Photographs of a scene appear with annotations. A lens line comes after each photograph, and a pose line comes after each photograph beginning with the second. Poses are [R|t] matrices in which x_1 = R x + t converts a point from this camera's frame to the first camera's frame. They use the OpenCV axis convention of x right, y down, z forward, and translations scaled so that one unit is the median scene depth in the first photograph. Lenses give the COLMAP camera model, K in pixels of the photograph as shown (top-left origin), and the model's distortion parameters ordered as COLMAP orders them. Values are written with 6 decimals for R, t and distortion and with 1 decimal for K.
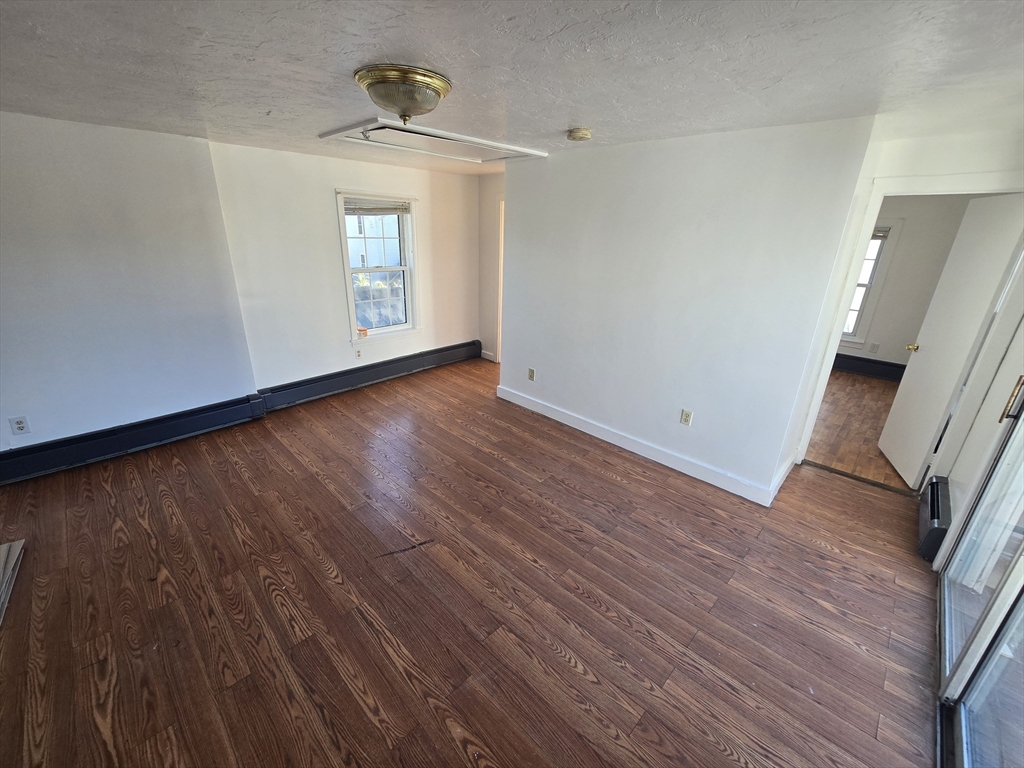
lens RADIAL K [[417.2, 0, 512.0], [0, 417.2, 384.0], [0, 0, 1]] dist [-0.001370, 0.000792]
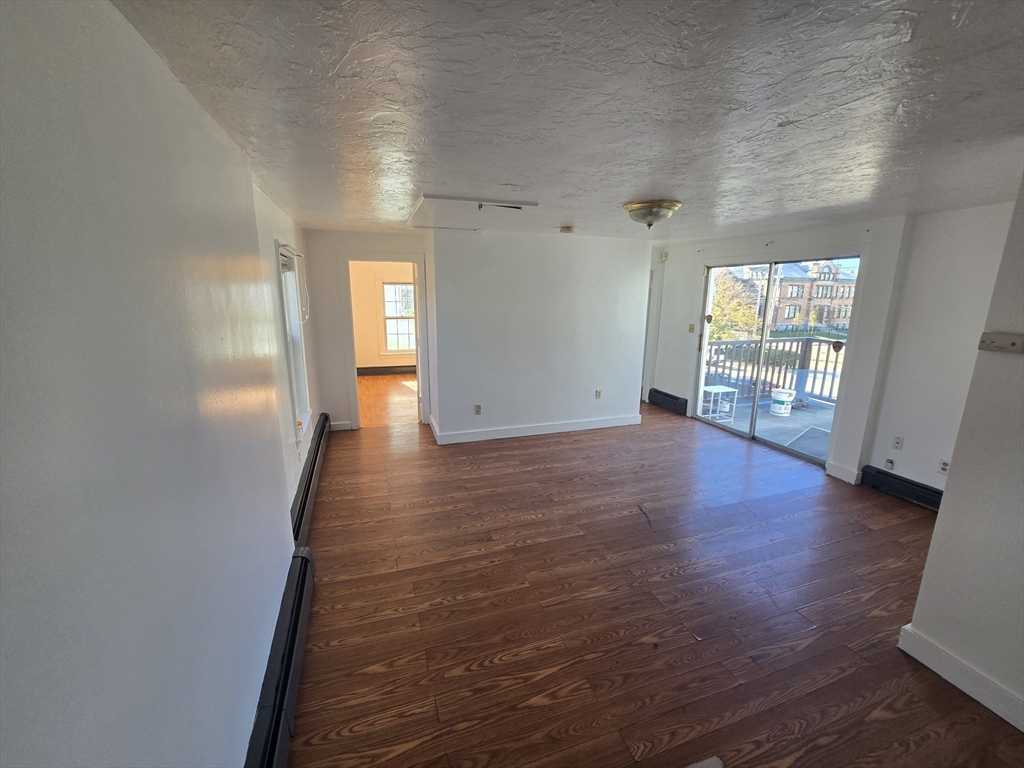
lens RADIAL K [[414.7, 0, 512.0], [0, 414.7, 384.0], [0, 0, 1]] dist [-0.003447, -0.000396]
pose [[0.452123, -0.216578, 0.865262, -1.109183], [0.313554, 0.946750, 0.073134, -0.180090], [-0.835026, 0.238241, 0.495956, 0.427005]]
